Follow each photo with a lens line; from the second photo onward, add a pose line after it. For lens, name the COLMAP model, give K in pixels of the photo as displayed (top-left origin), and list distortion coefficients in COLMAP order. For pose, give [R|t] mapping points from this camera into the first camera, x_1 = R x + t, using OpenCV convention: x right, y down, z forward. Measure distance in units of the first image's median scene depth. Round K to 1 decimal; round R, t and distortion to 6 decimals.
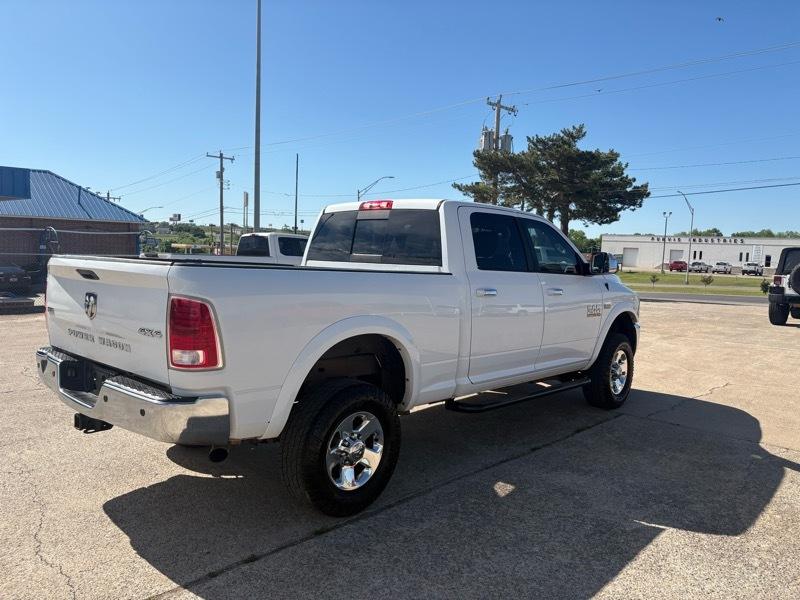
lens RADIAL K [[602.3, 0, 403.4], [0, 602.3, 299.1], [0, 0, 1]] dist [0.050456, -0.060028]
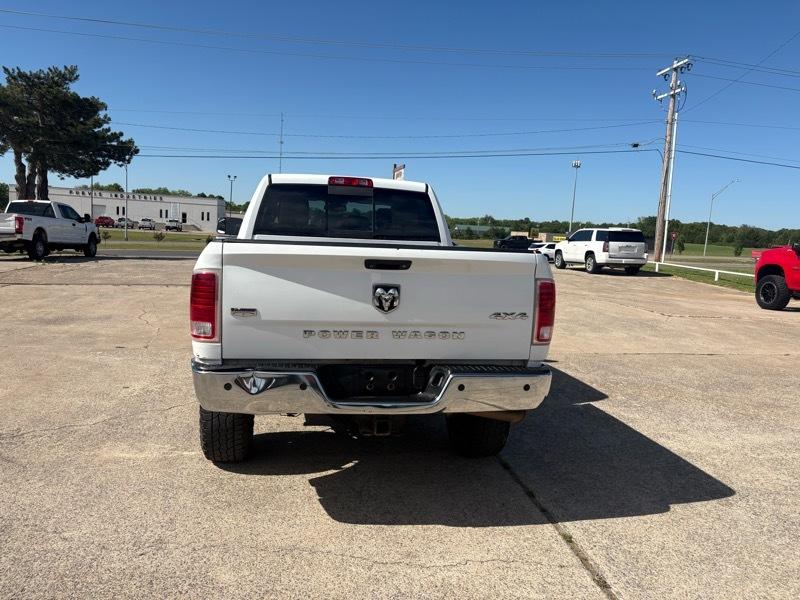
lens RADIAL K [[602.3, 0, 403.4], [0, 602.3, 299.1], [0, 0, 1]] dist [0.050456, -0.060028]
pose [[0.621713, -0.093892, 0.777597, -0.135812], [0.036967, 0.995200, 0.090610, -0.007815], [-0.782372, -0.027589, 0.622200, 0.047869]]
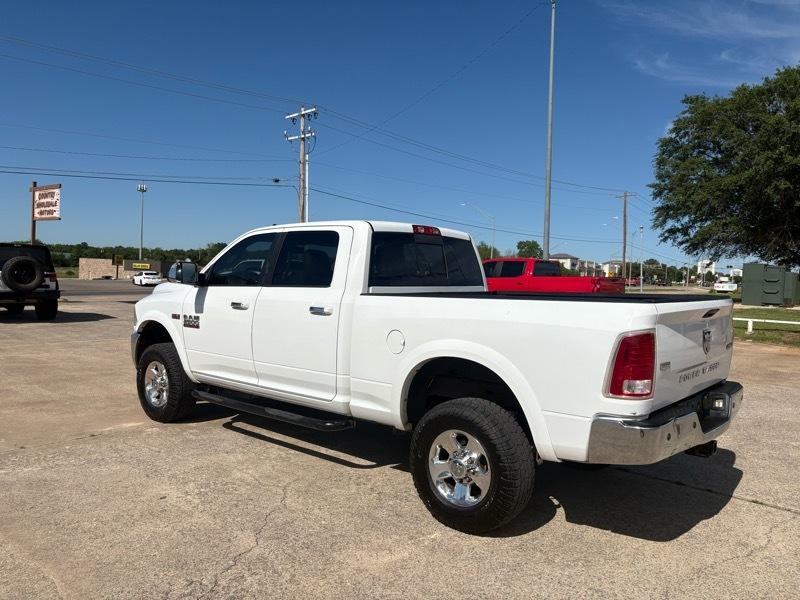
lens RADIAL K [[602.3, 0, 403.4], [0, 602.3, 299.1], [0, 0, 1]] dist [0.050456, -0.060028]
pose [[-0.017953, -0.078305, 0.996768, -0.182000], [0.046666, 0.995776, 0.079068, -0.020442], [-0.998749, 0.047935, -0.014223, 0.177990]]
